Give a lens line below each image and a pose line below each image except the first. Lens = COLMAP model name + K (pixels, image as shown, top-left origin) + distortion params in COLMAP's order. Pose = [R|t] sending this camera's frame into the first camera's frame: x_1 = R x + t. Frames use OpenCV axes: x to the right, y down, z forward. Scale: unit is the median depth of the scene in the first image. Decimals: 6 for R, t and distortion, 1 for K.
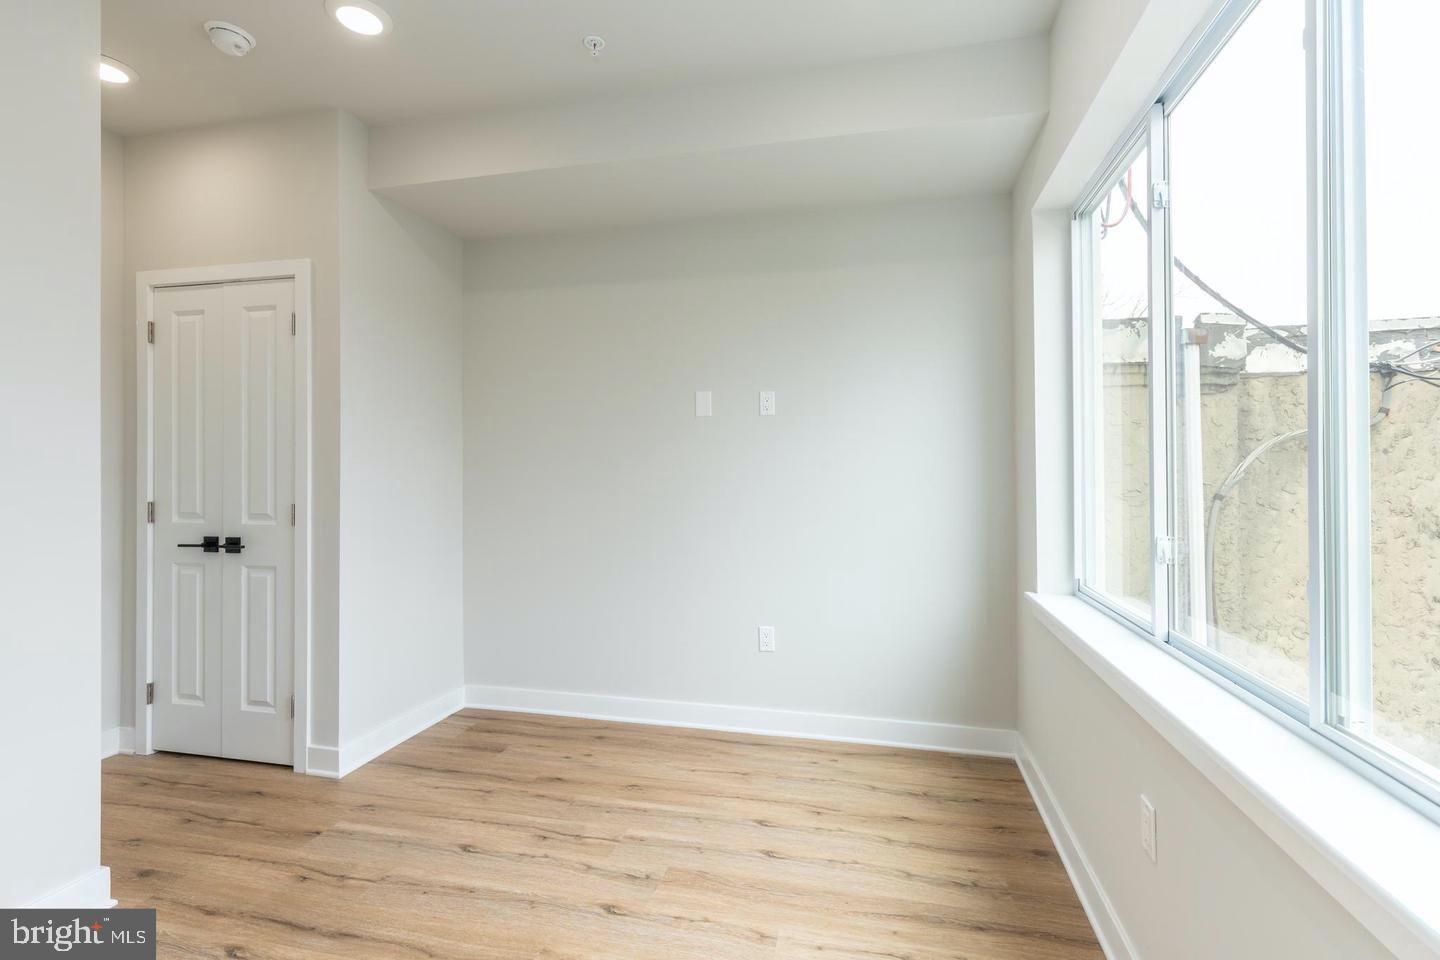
lens RADIAL K [[647.9, 0, 725.6], [0, 647.9, 477.1], [0, 0, 1]] dist [0.007208, -0.001419]
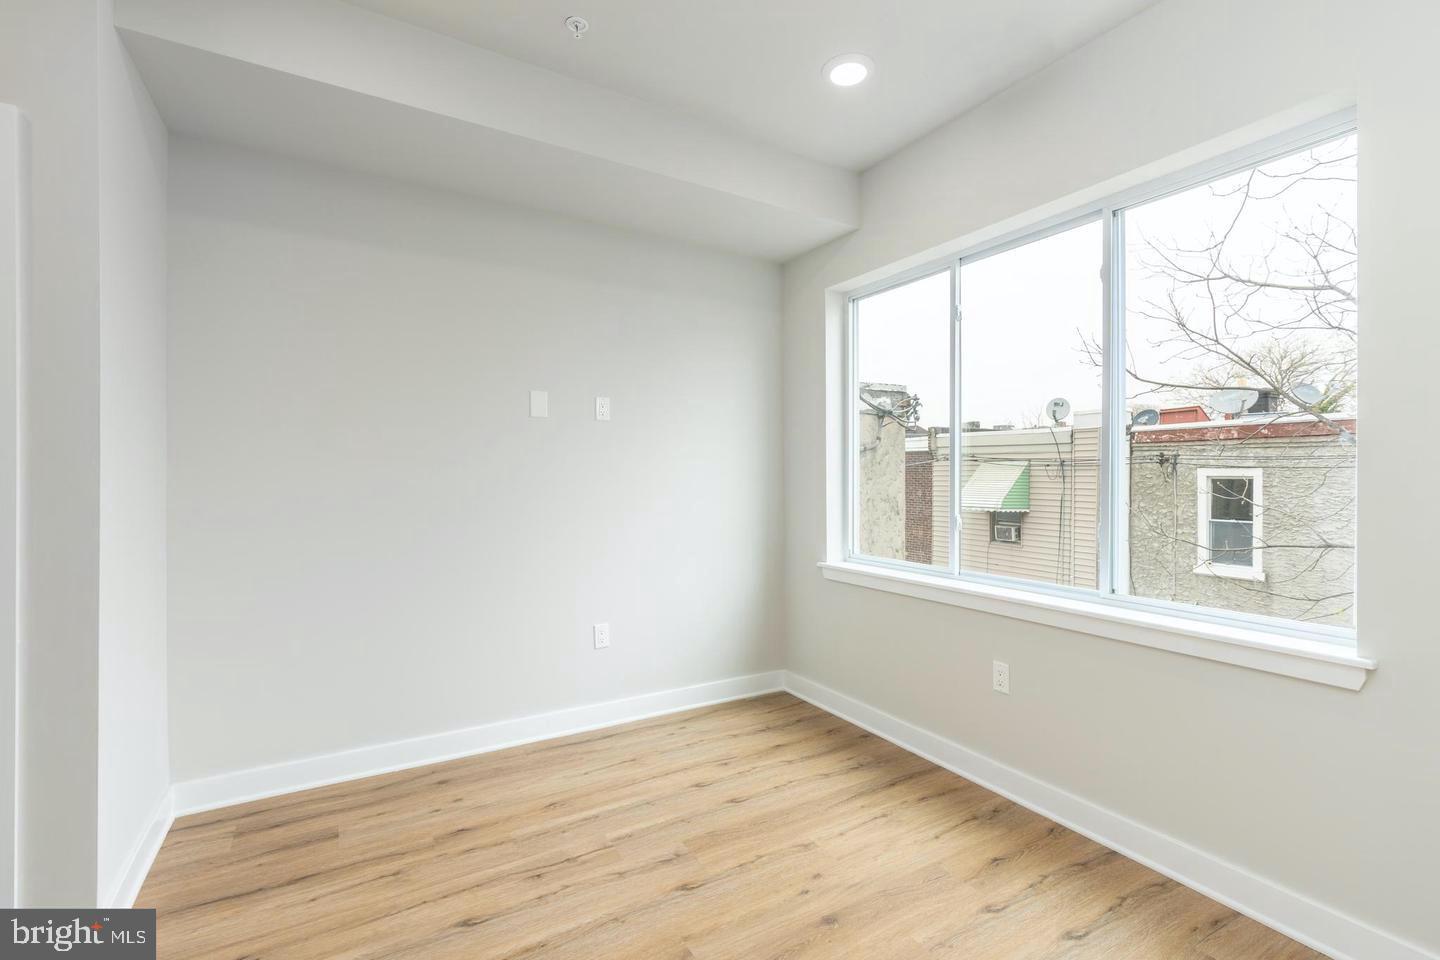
lens RADIAL K [[647.9, 0, 725.1], [0, 647.9, 483.4], [0, 0, 1]] dist [0.007208, -0.001419]
pose [[0.718629, -0.006612, 0.695362, -0.596818], [0.002227, 0.999972, 0.007208, -0.001897], [-0.695390, -0.003631, 0.718624, 0.134989]]
